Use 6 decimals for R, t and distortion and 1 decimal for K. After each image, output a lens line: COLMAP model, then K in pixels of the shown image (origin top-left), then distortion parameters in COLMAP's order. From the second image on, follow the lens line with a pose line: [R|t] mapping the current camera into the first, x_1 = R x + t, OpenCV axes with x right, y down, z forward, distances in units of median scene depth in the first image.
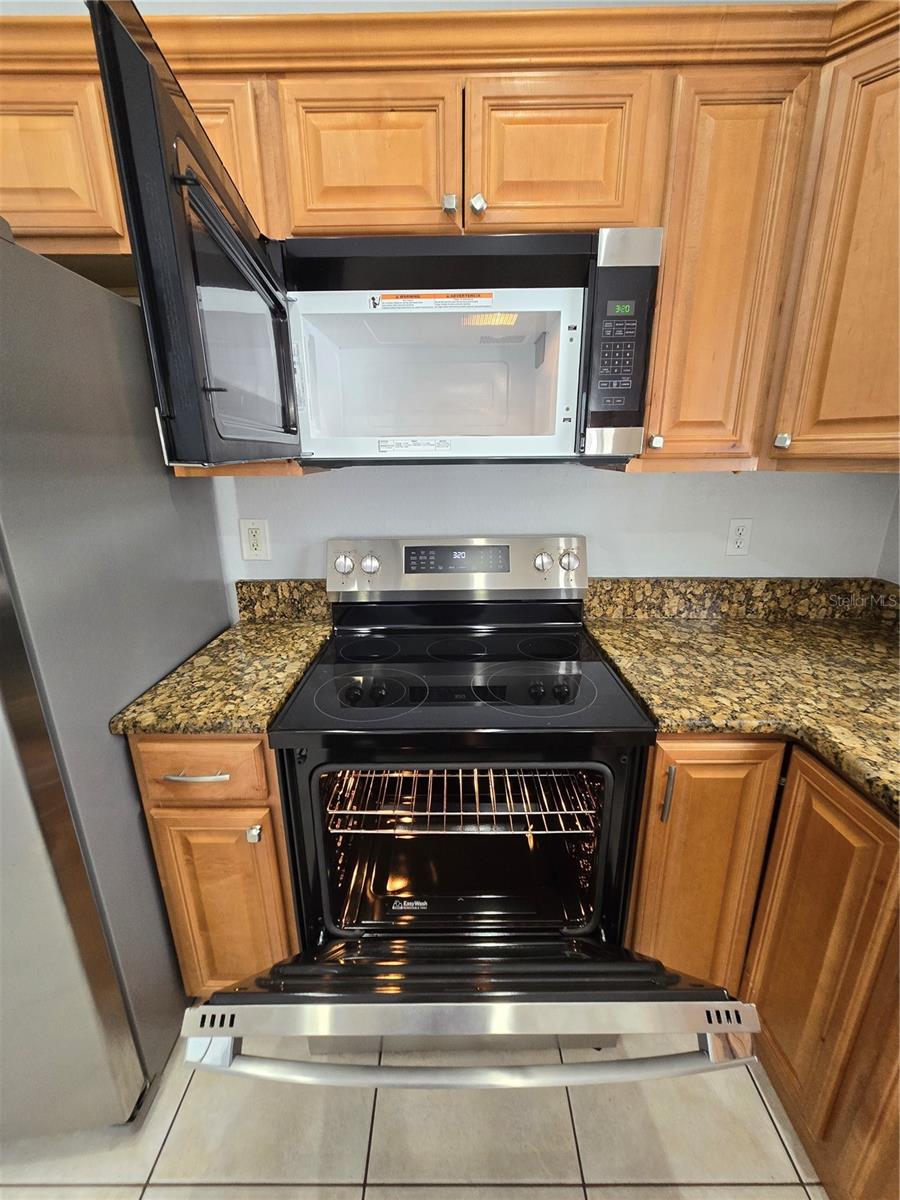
lens RADIAL K [[493.5, 0, 453.6], [0, 493.5, 601.1], [0, 0, 1]] dist [0.001610, -0.000118]
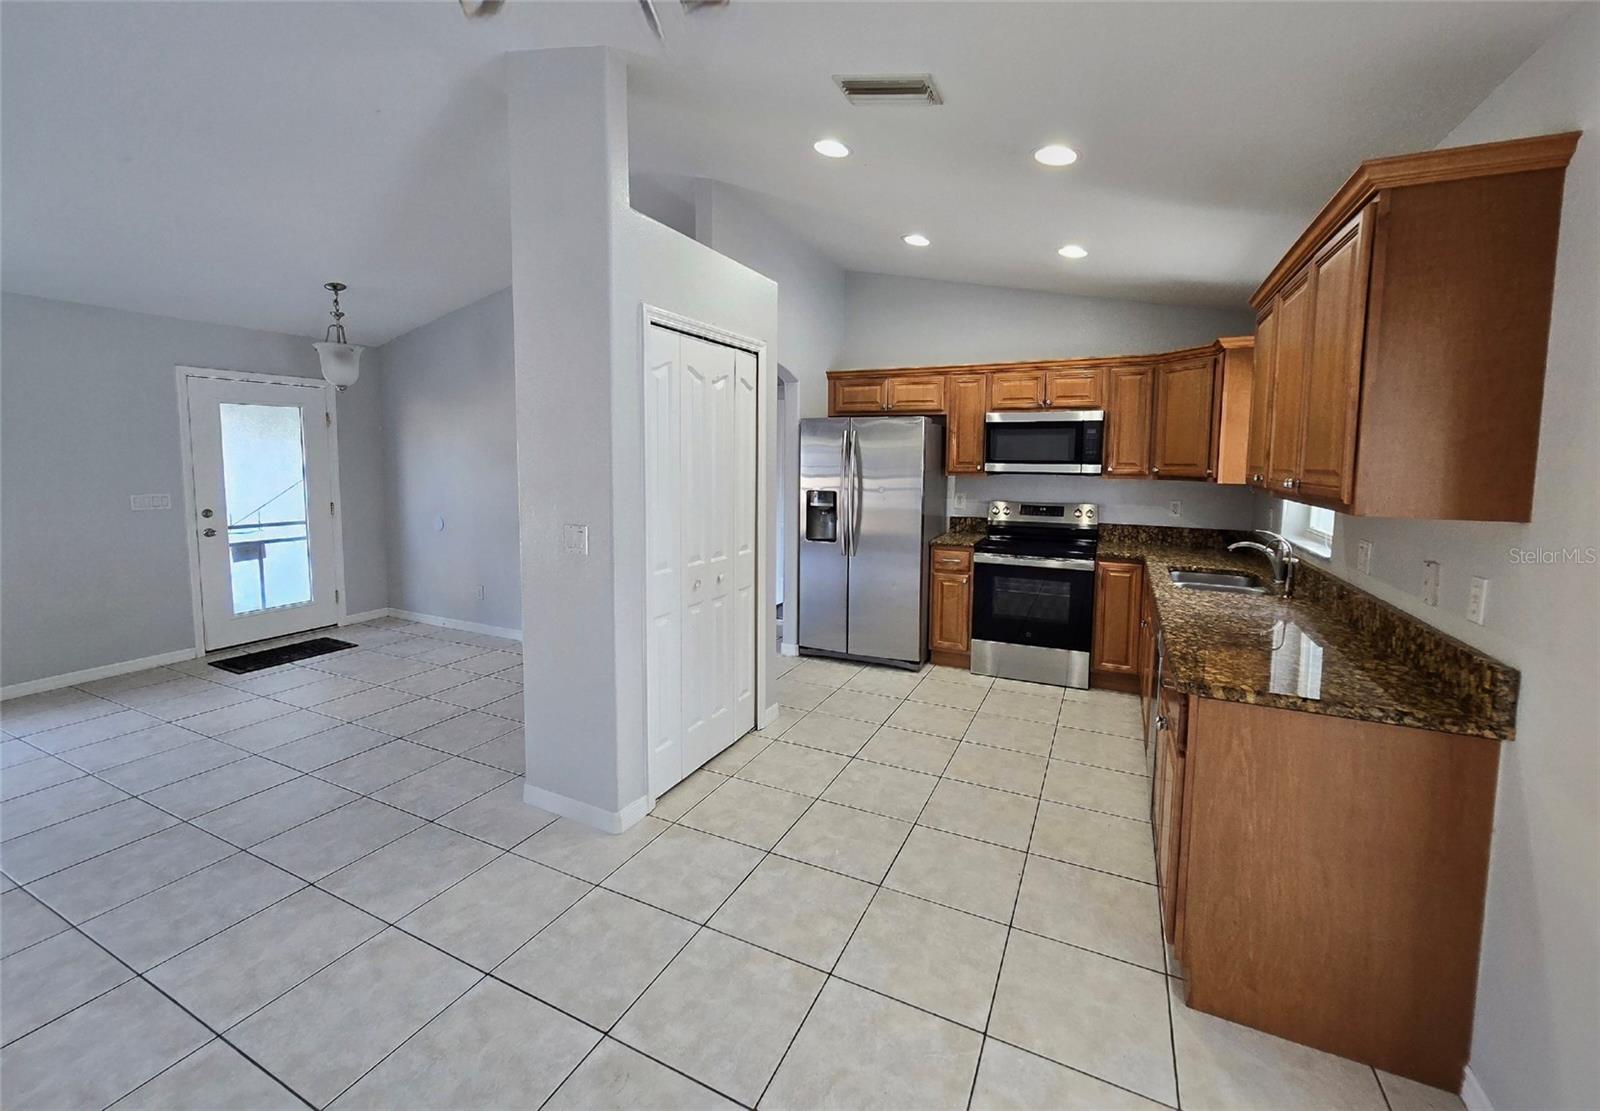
lens RADIAL K [[648.5, 0, 801.2], [0, 648.5, 514.4], [0, 0, 1]] dist [-0.012362, -0.000026]
pose [[0.901277, 0.051241, -0.430203, 0.350595], [-0.139757, 0.974284, -0.176747, 0.748007], [0.410083, 0.219422, 0.885260, -2.638922]]
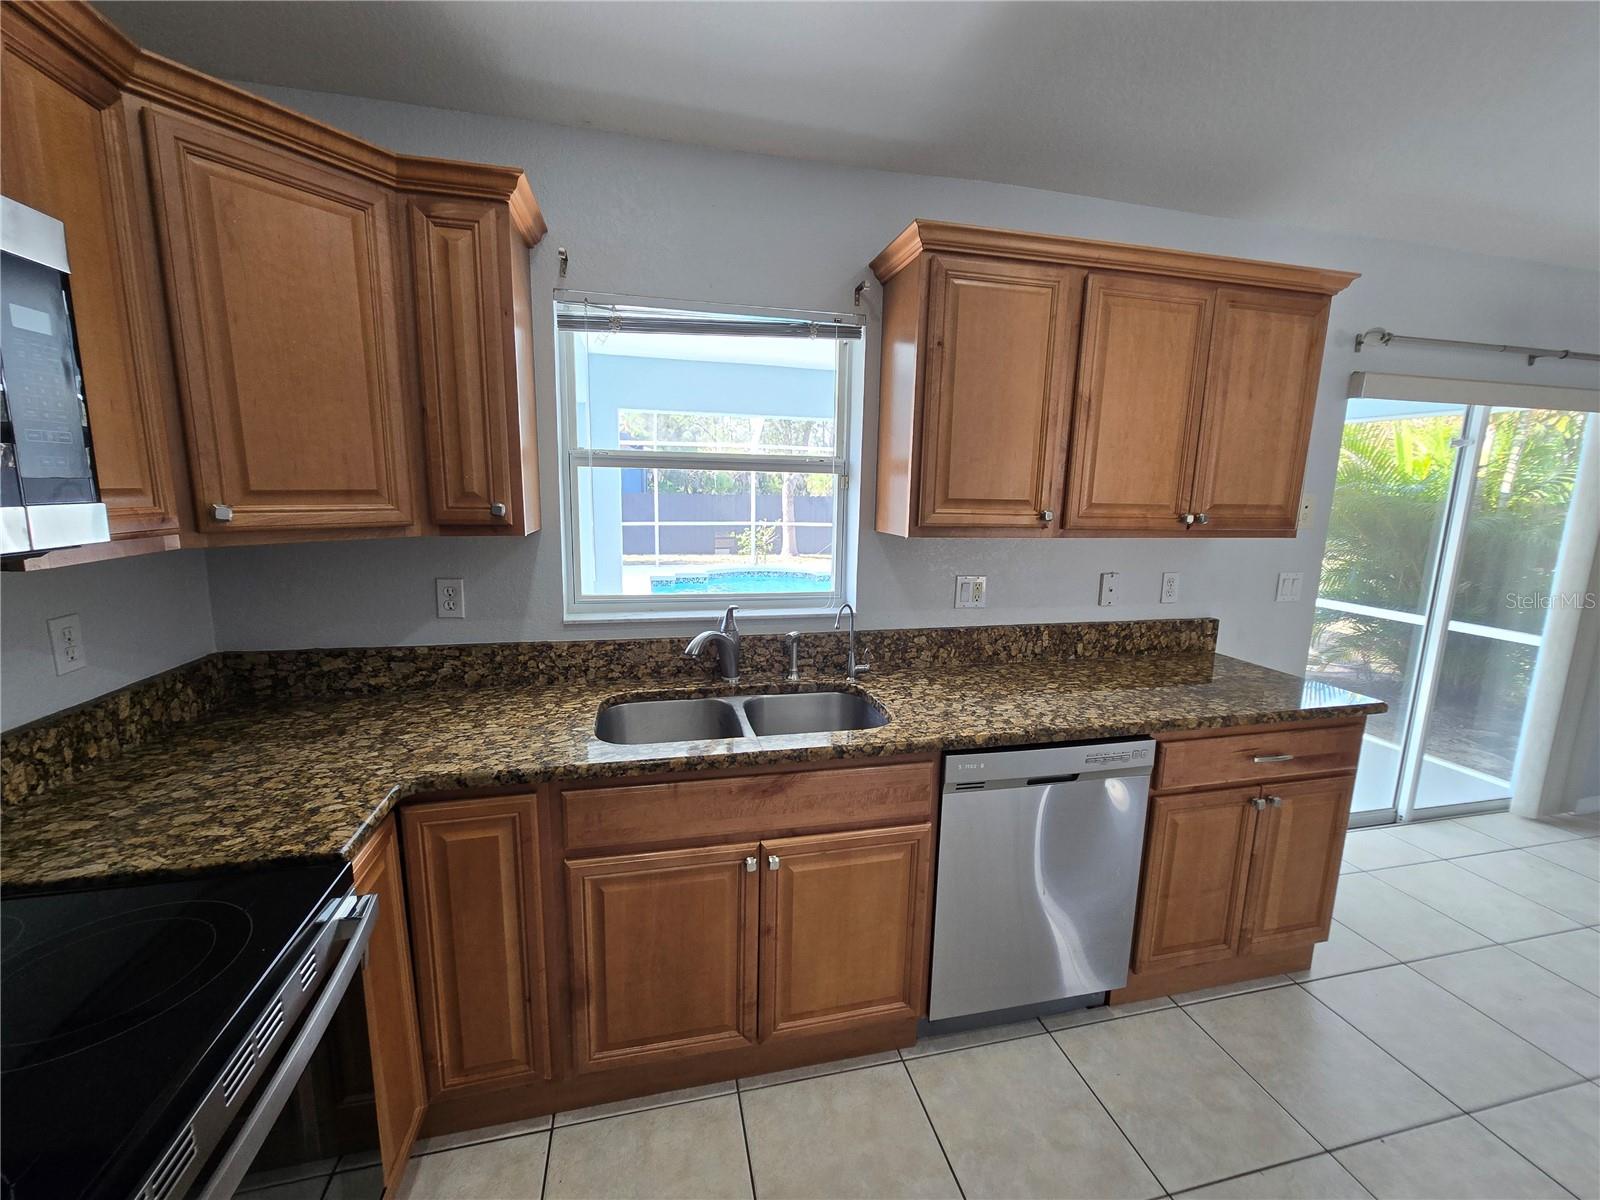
lens RADIAL K [[658.0, 0, 795.4], [0, 658.0, 598.2], [0, 0, 1]] dist [0.001610, -0.000118]
pose [[-0.222722, -0.162252, 0.961285, -0.531076], [0.260887, 0.940169, 0.219134, -0.144203], [-0.939326, 0.299593, -0.167067, 0.252312]]
